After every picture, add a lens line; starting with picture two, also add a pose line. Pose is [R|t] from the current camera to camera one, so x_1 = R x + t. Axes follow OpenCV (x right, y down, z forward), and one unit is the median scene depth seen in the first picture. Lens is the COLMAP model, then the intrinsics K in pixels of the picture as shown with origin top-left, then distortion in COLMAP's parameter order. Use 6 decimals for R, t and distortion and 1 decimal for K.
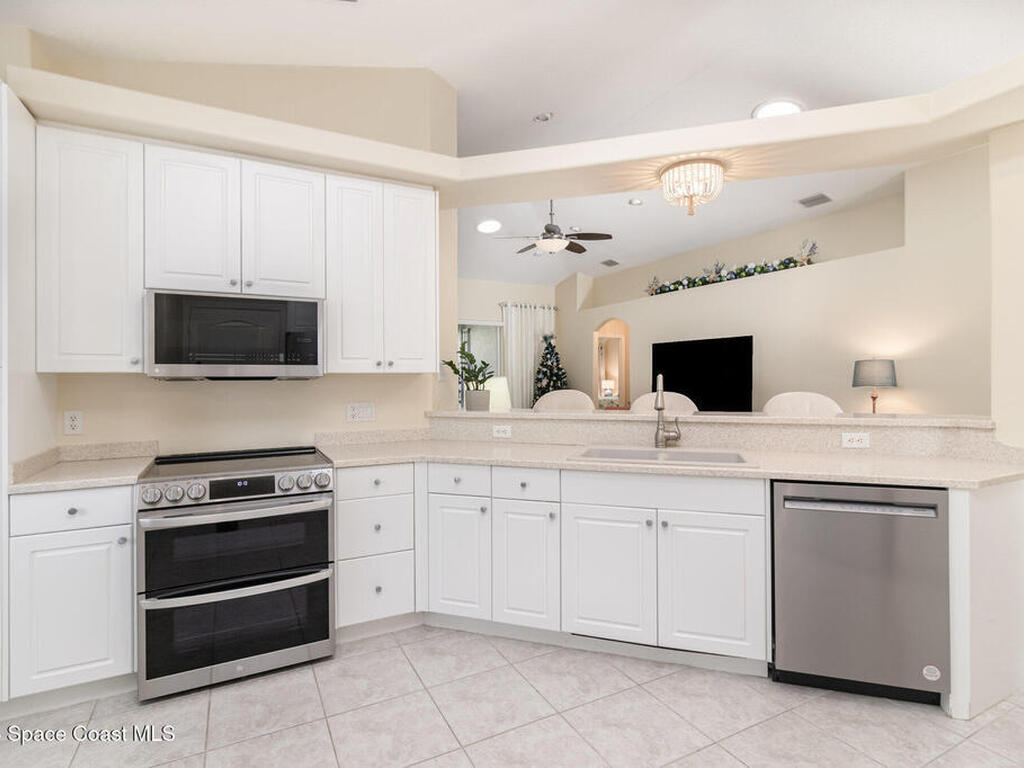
lens RADIAL K [[540.5, 0, 510.3], [0, 540.5, 382.8], [0, 0, 1]] dist [0.004390, -0.002304]
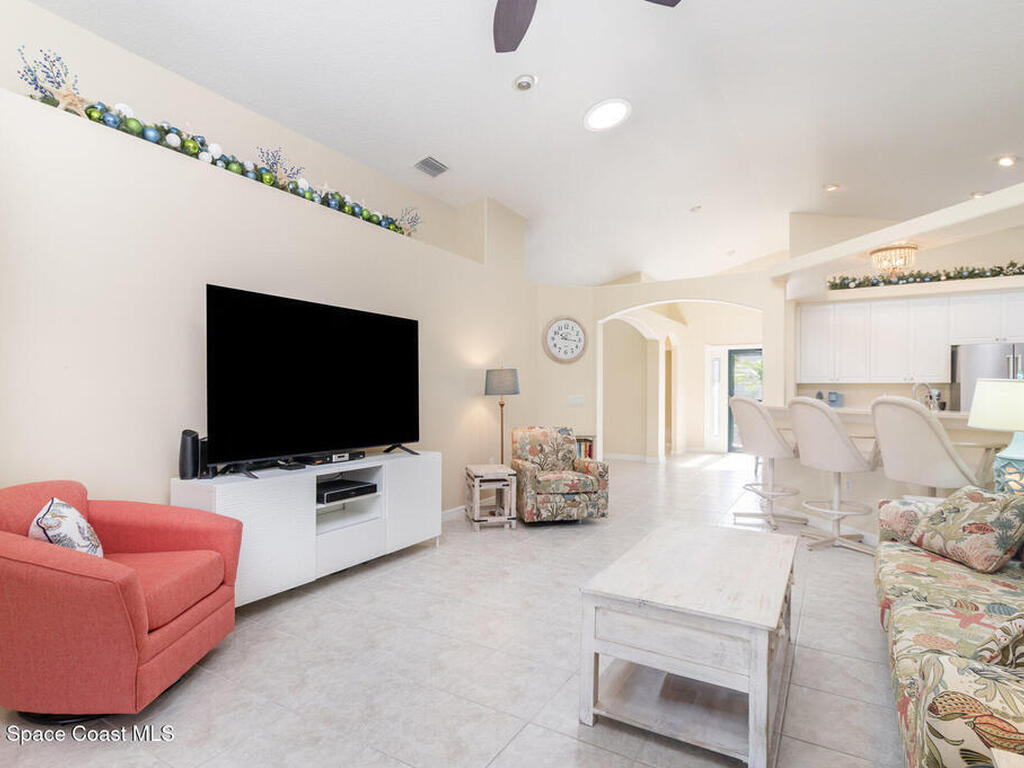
lens RADIAL K [[540.5, 0, 512.0], [0, 540.5, 387.7], [0, 0, 1]] dist [0.004390, -0.002304]
pose [[-0.533155, 0.001785, 0.846016, -0.088472], [0.000006, 0.999998, -0.002106, -0.001531], [-0.846018, -0.001117, -0.533154, 0.614627]]
